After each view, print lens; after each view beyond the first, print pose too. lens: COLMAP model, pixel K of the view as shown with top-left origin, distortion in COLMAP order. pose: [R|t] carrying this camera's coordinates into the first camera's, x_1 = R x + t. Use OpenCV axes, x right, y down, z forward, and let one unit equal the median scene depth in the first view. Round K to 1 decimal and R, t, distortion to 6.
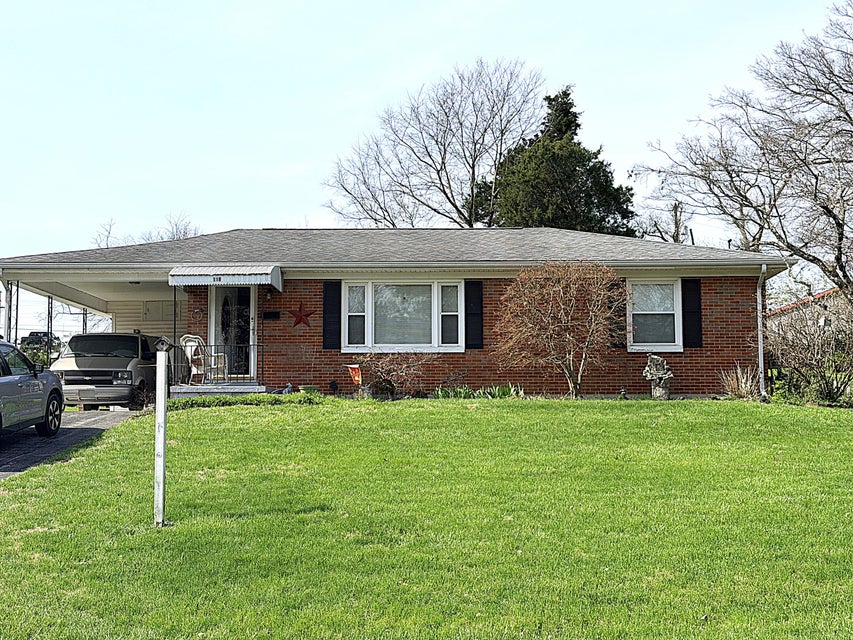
lens RADIAL K [[1208.6, 0, 426.5], [0, 1208.6, 320.0], [0, 0, 1]] dist [0.118632, 0.042738]
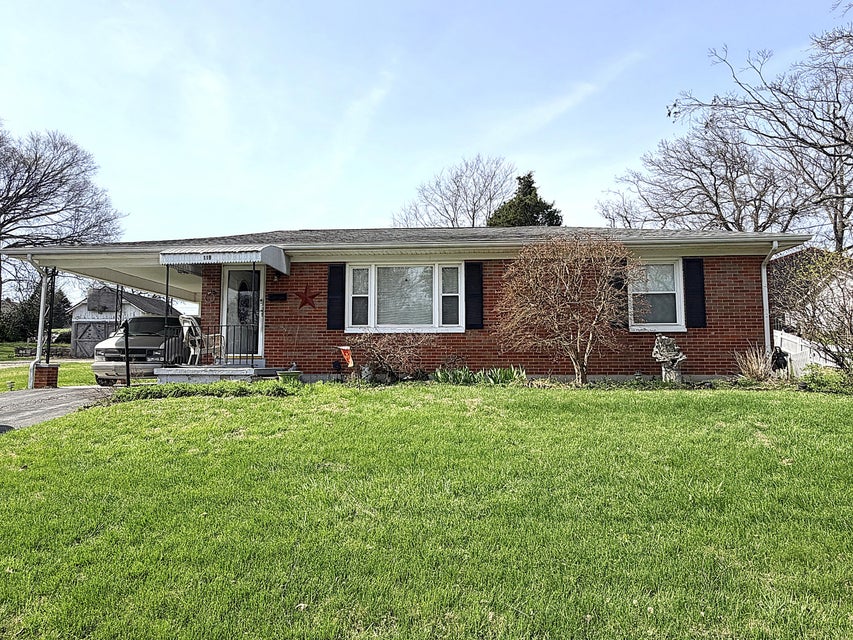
lens RADIAL K [[556.0, 0, 426.5], [0, 556.0, 320.0], [0, 0, 1]] dist [0.003961, 0.000442]
pose [[0.998914, -0.001921, -0.046558, 0.020972], [0.002347, 0.999956, 0.009095, 0.011836], [0.046539, -0.009195, 0.998874, 0.532746]]
